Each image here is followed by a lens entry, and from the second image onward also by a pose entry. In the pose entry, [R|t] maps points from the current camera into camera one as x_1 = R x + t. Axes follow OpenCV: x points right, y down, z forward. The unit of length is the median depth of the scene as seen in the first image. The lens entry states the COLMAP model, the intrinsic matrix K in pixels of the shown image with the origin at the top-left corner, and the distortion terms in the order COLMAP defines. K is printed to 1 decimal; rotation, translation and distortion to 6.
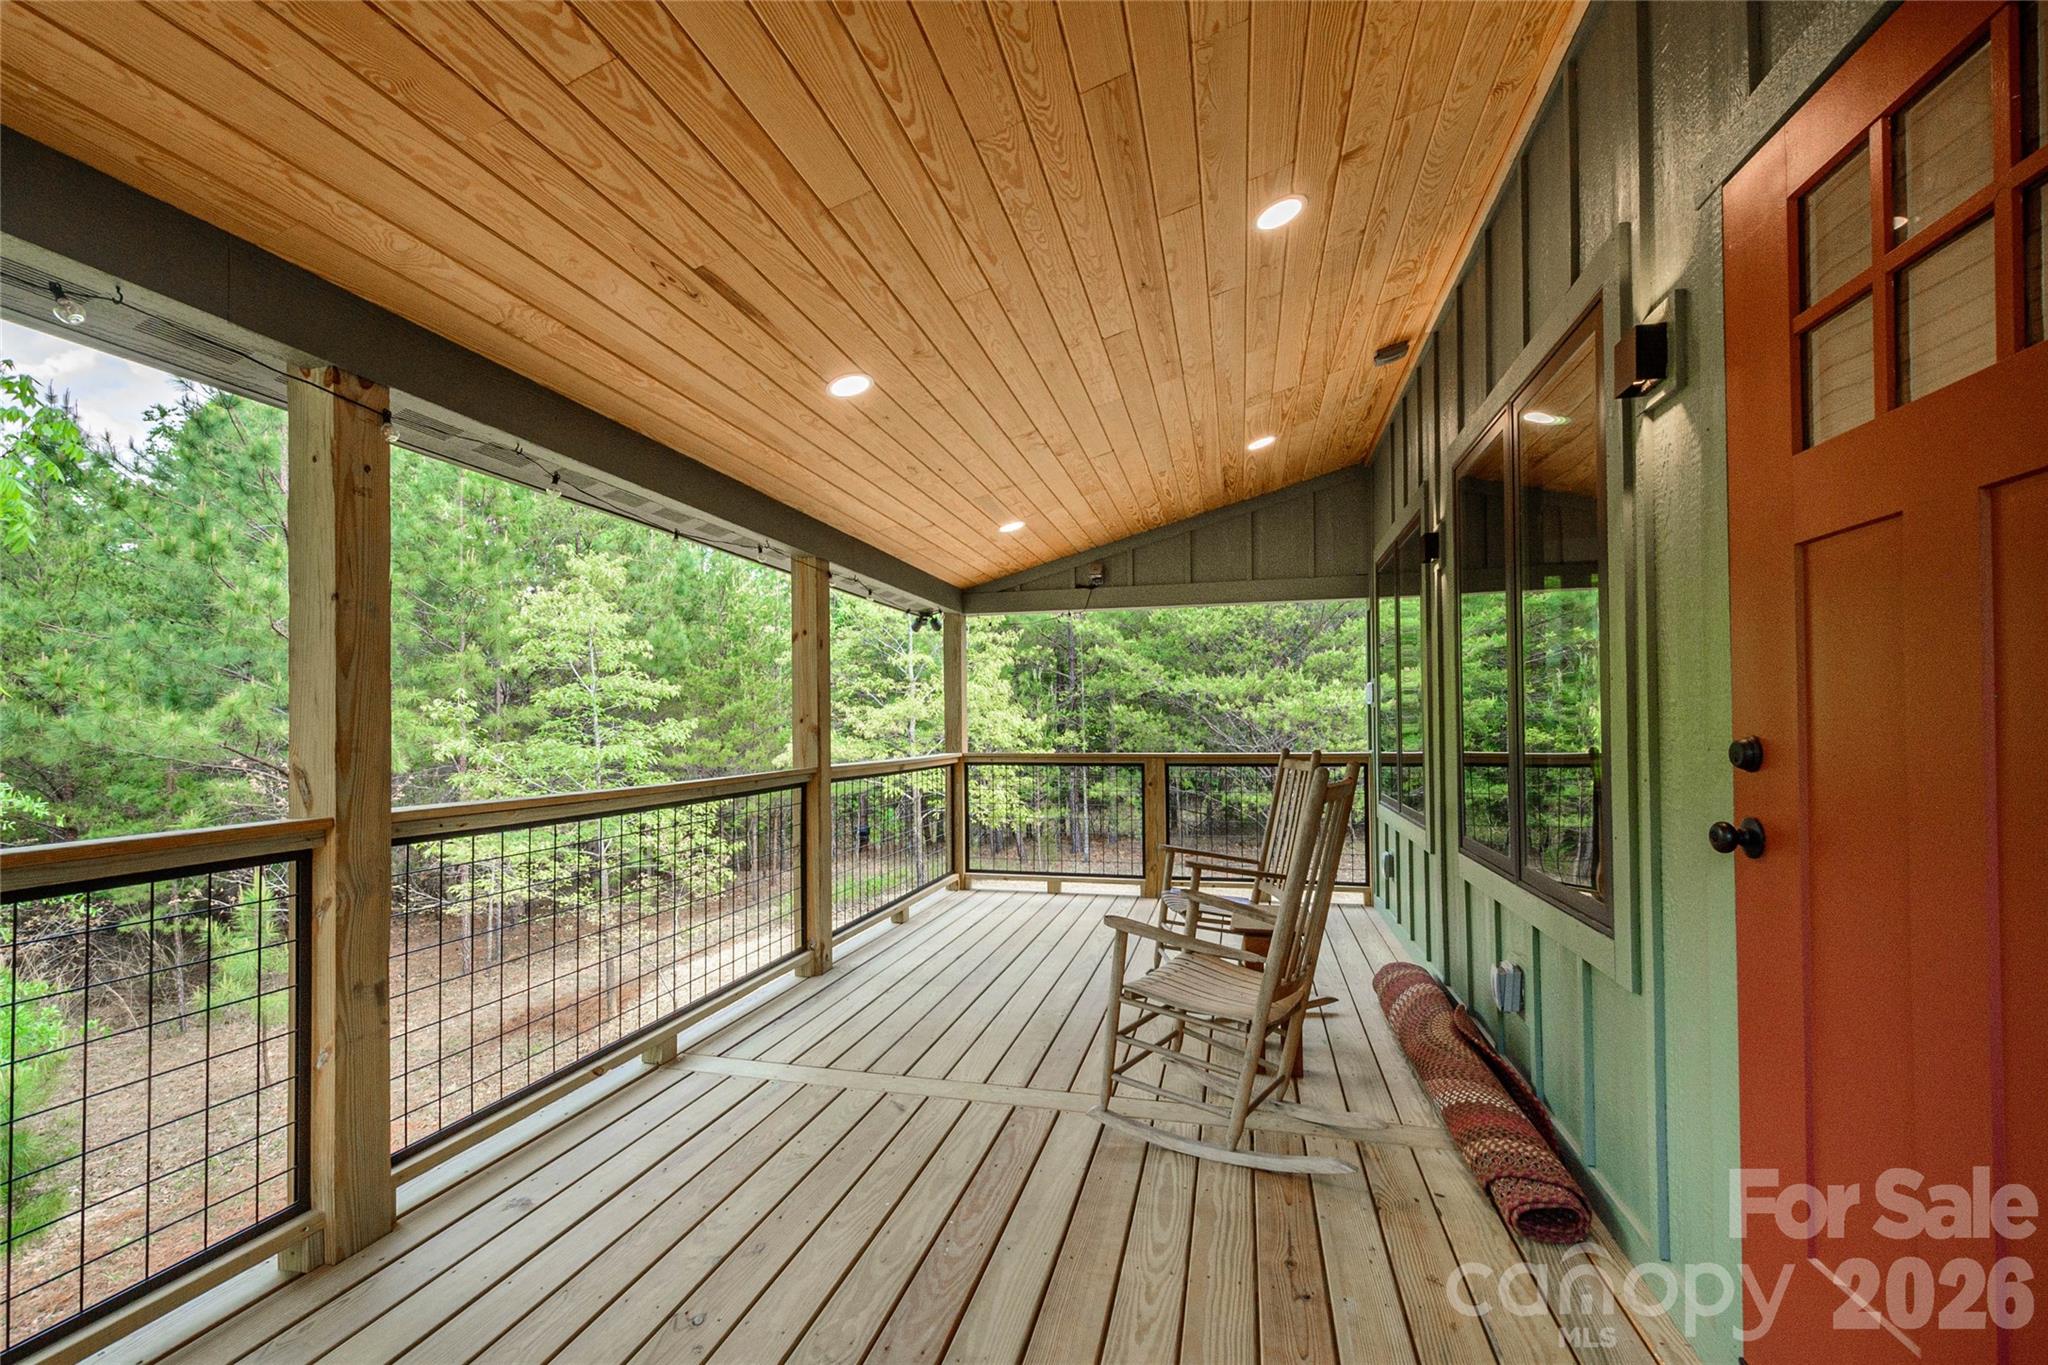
lens RADIAL K [[931.2, 0, 1018.8], [0, 931.2, 712.0], [0, 0, 1]] dist [0.010653, -0.003017]
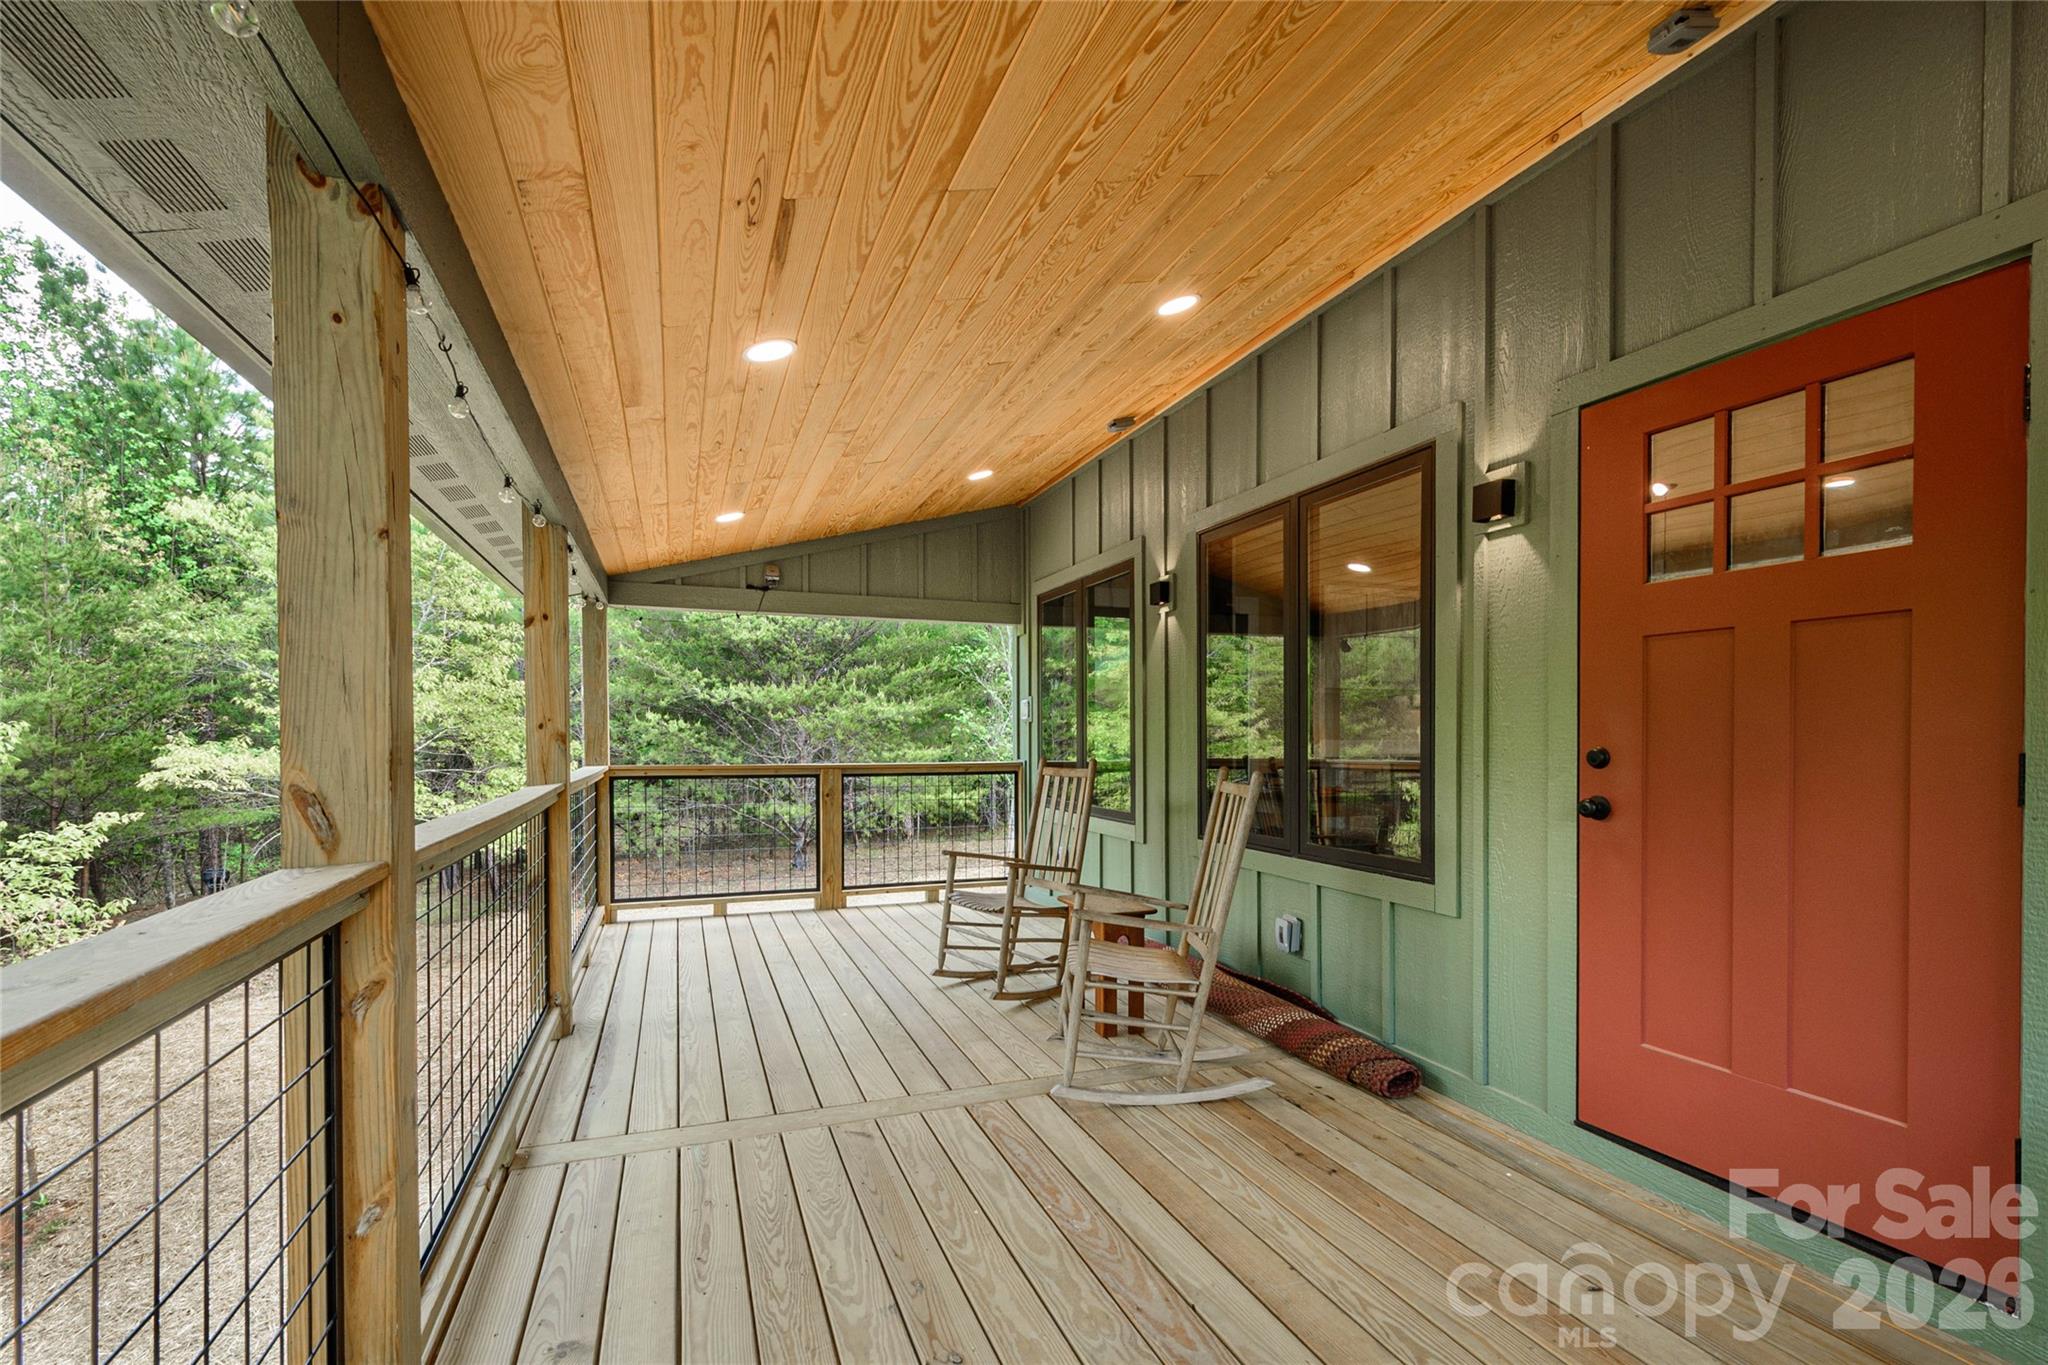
lens RADIAL K [[931.2, 0, 1069.2], [0, 931.2, 745.4], [0, 0, 1]] dist [0.010653, -0.003017]
pose [[0.804977, 0.003931, 0.593293, -0.280363], [-0.017925, 0.999683, 0.017696, 0.002938], [-0.593035, -0.024880, 0.804792, 0.062228]]
